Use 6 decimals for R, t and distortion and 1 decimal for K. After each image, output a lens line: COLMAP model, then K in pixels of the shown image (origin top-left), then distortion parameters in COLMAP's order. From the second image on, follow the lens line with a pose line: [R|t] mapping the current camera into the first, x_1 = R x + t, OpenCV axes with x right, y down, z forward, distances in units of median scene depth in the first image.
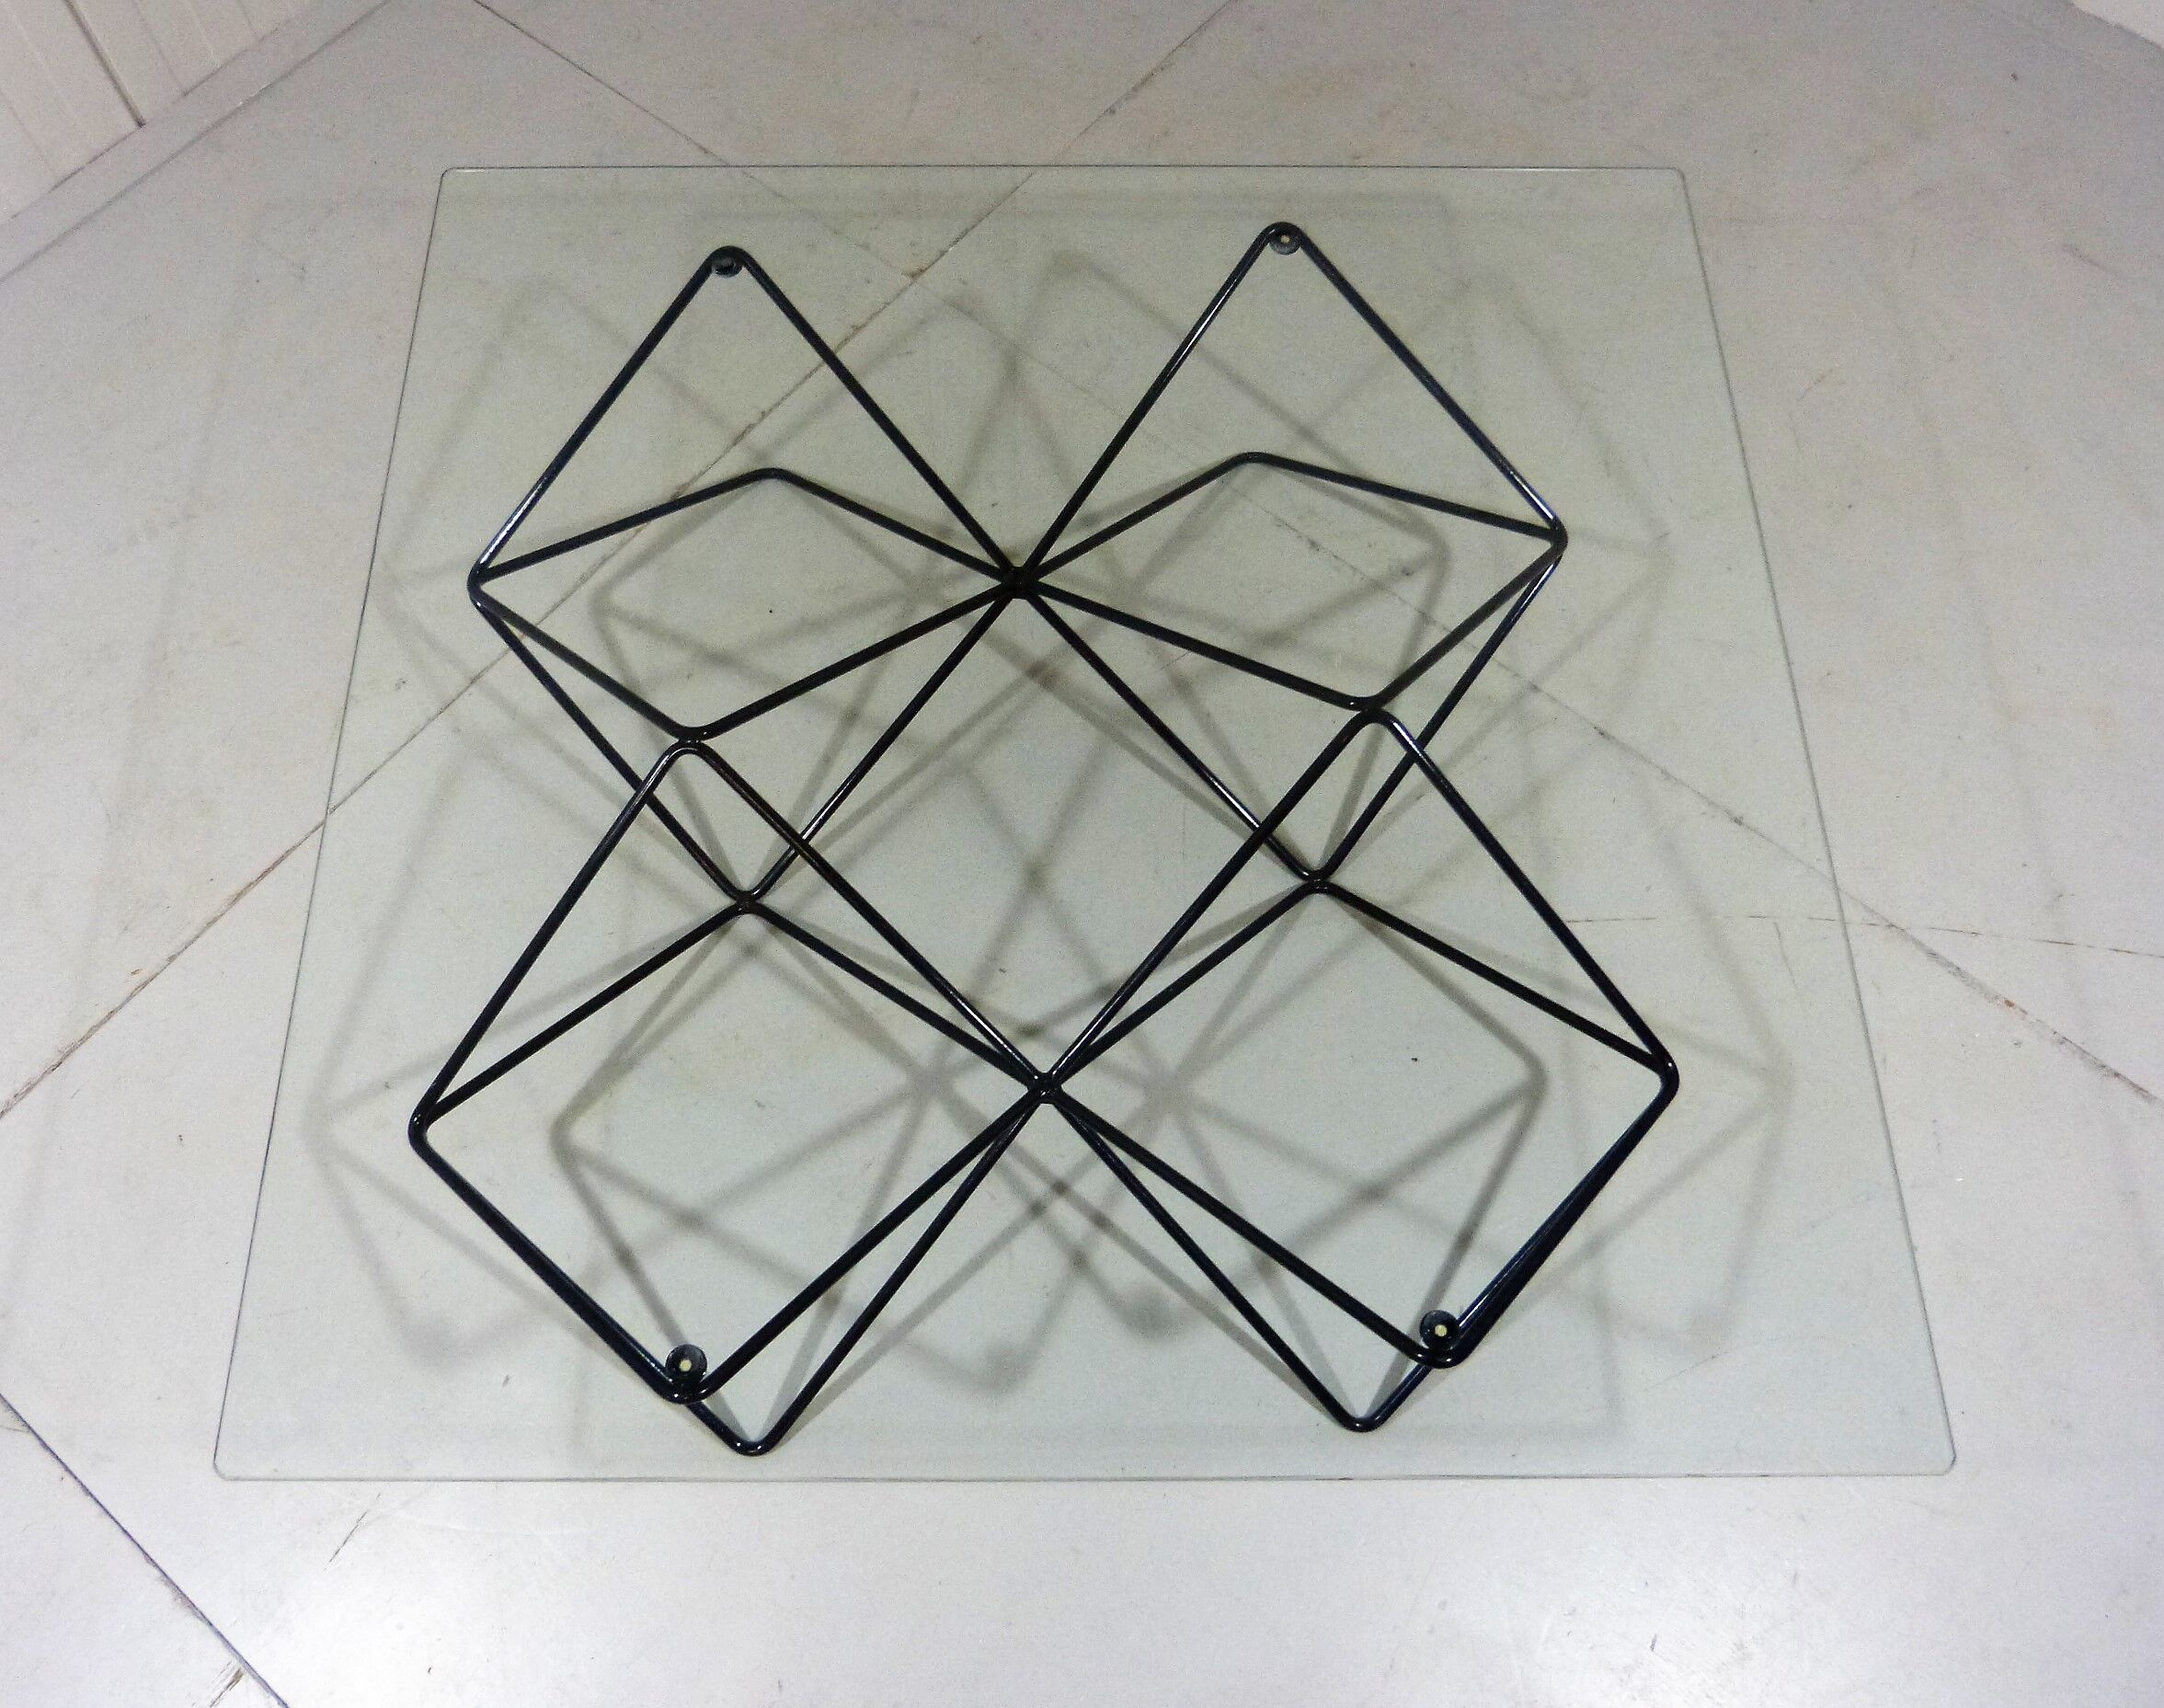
lens RADIAL K [[1697.1, 0, 1046.2], [0, 1697.1, 853.7], [0, 0, 1]] dist [-0.022527, 0.005889]
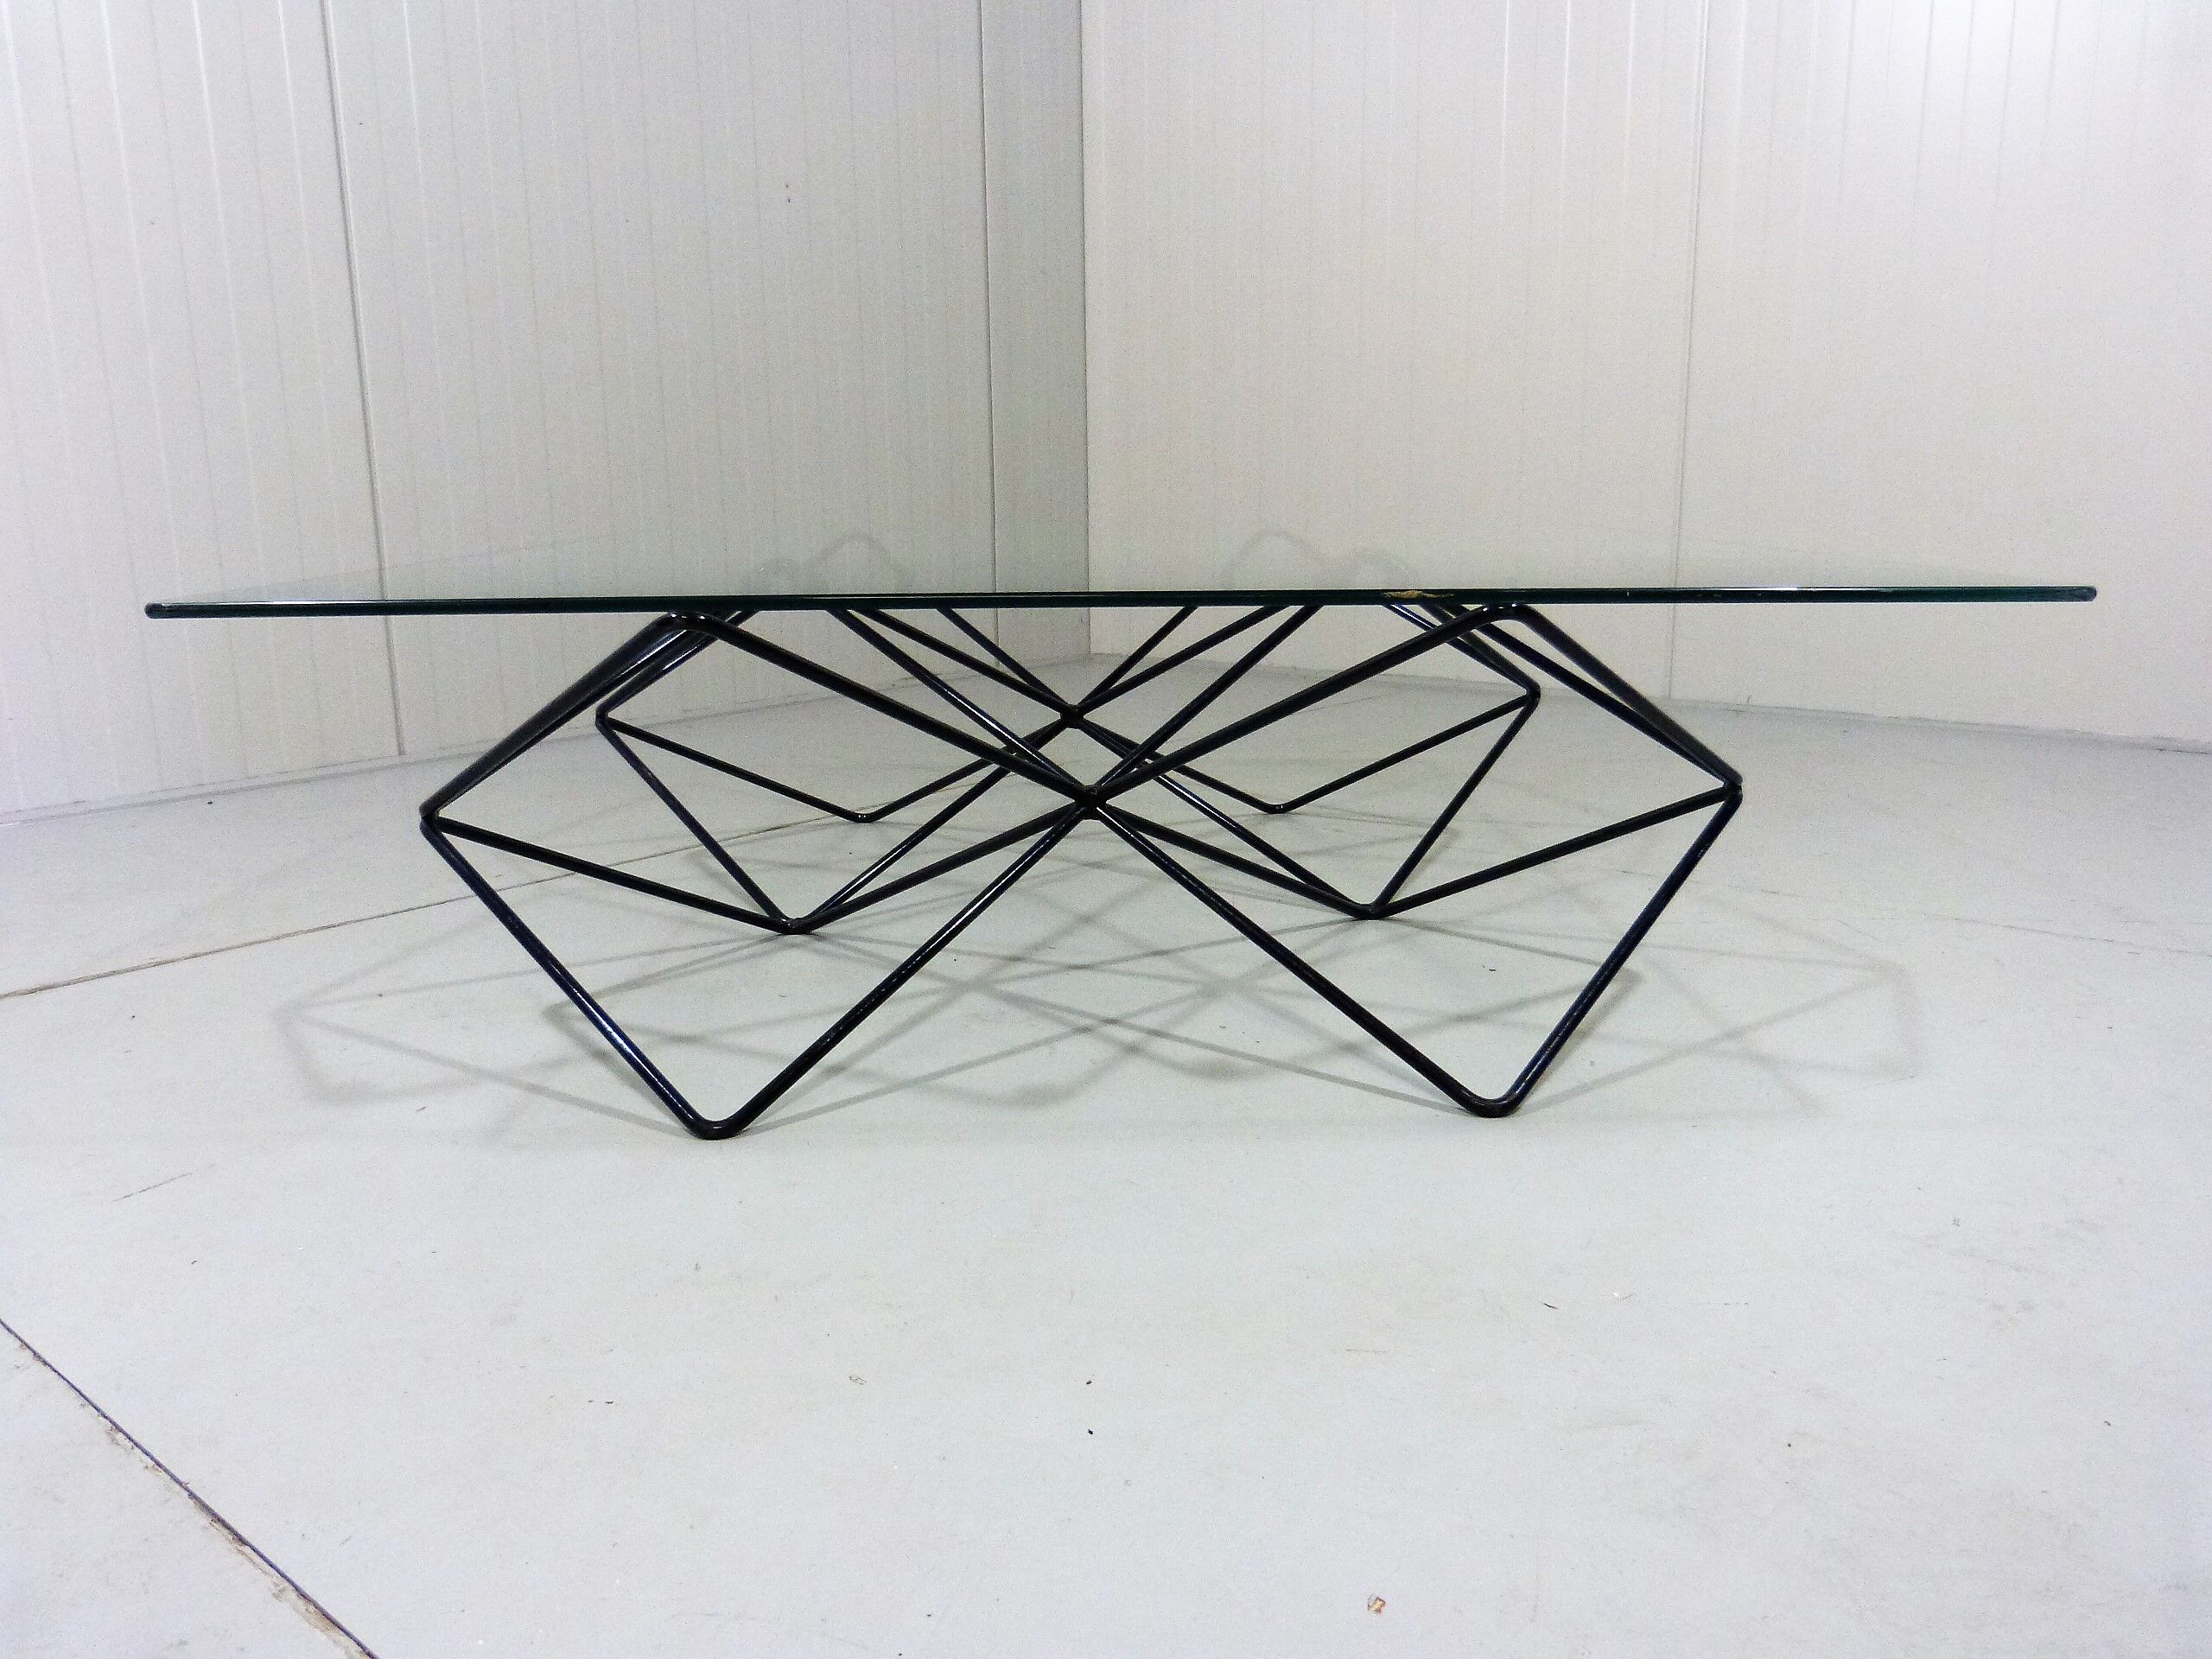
lens RADIAL K [[1608.6, 0, 1130.0], [0, 1608.6, 816.3], [0, 0, 1]] dist [-0.019833, 0.002953]
pose [[0.999683, -0.024474, 0.005883, 0.015149], [0.019581, 0.609289, -0.792707, 0.759344], [0.015816, 0.792571, 0.609575, 0.390358]]
